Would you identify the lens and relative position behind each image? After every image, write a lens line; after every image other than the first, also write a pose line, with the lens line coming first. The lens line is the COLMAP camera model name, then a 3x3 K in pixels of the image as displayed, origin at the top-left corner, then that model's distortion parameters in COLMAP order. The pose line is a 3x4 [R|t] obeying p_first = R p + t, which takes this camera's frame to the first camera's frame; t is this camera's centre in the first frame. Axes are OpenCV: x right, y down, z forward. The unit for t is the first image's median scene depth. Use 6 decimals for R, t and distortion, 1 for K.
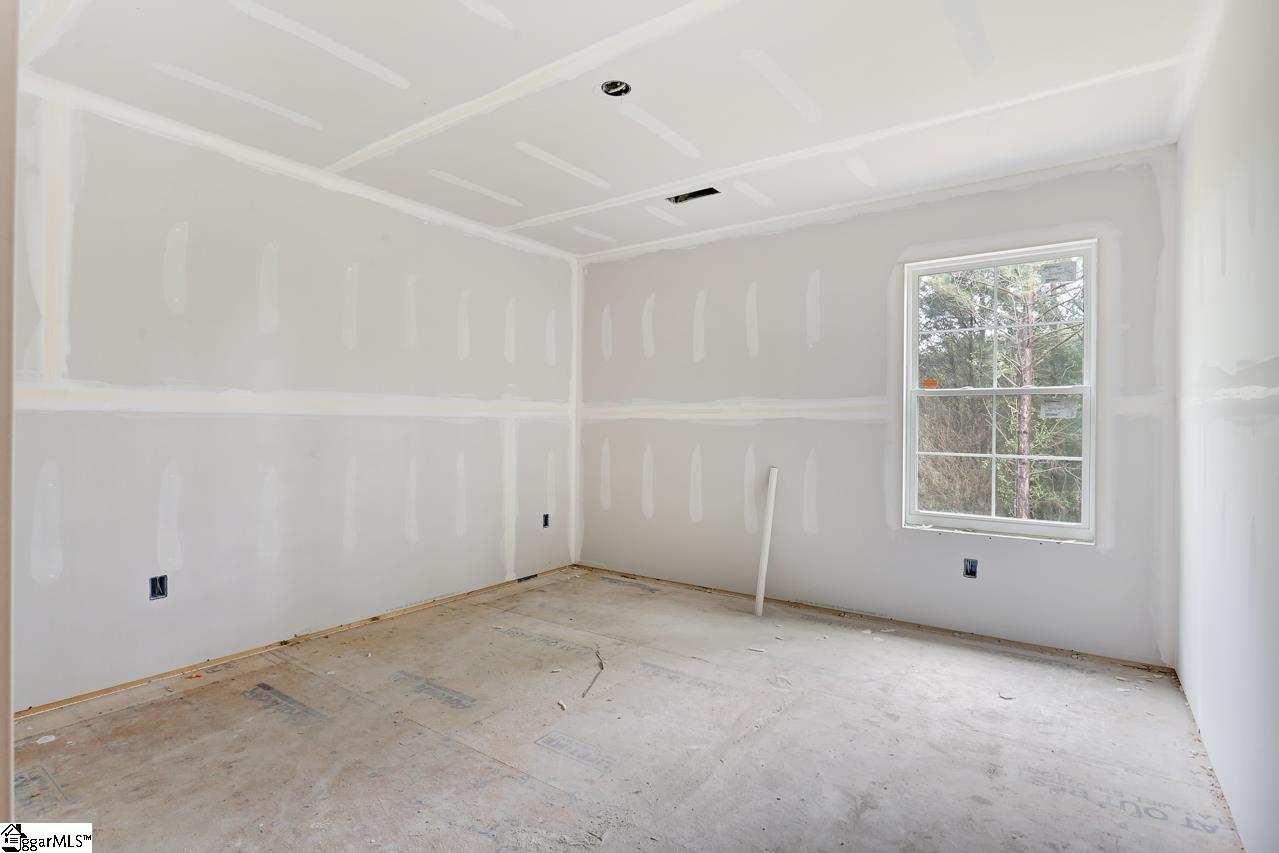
lens RADIAL K [[624.2, 0, 633.5], [0, 624.2, 427.5], [0, 0, 1]] dist [-0.027478, 0.009324]
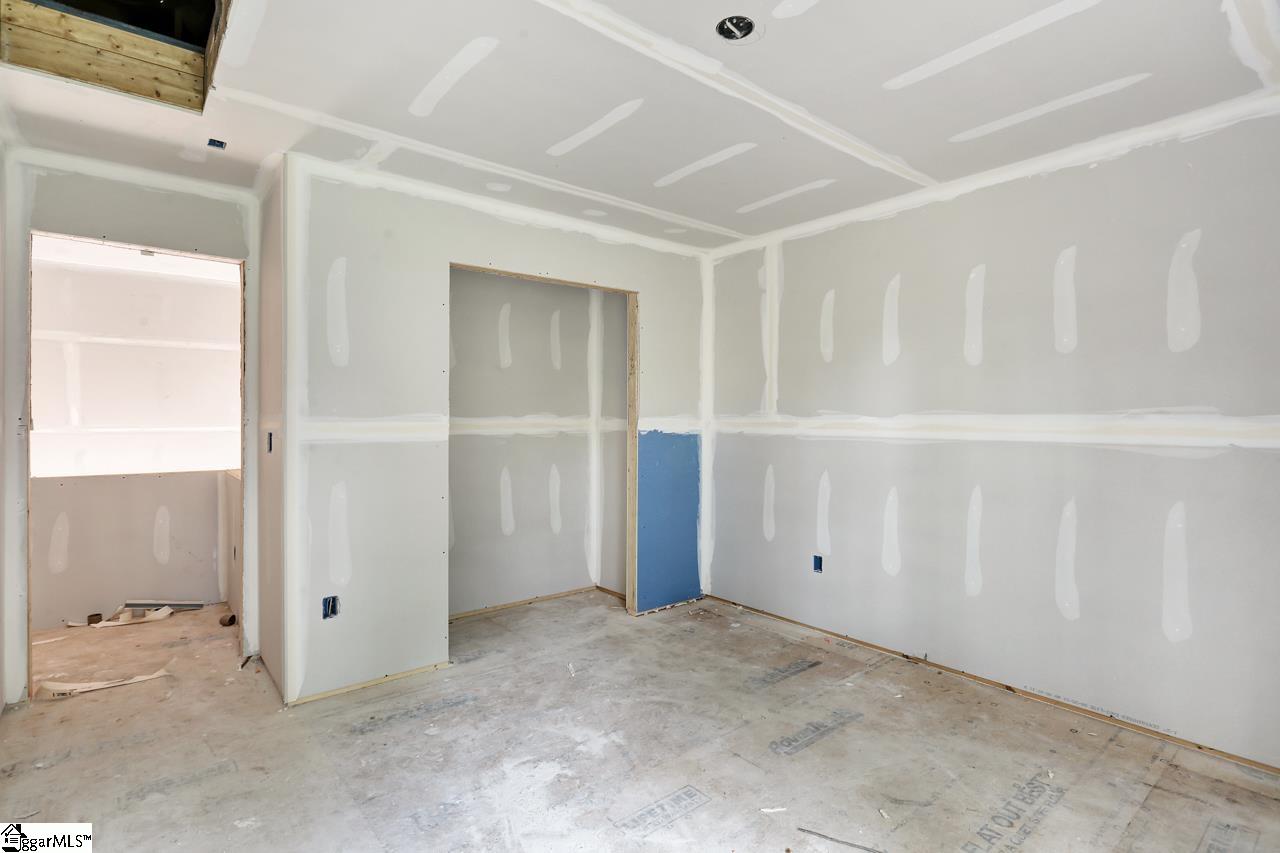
lens RADIAL K [[624.7, 0, 633.5], [0, 624.7, 424.2], [0, 0, 1]] dist [-0.027478, 0.009324]
pose [[-0.271328, 0.001547, -0.962486, 0.647425], [-0.010036, 0.999940, 0.004436, -0.050722], [0.962435, 0.010863, -0.271296, 0.950897]]
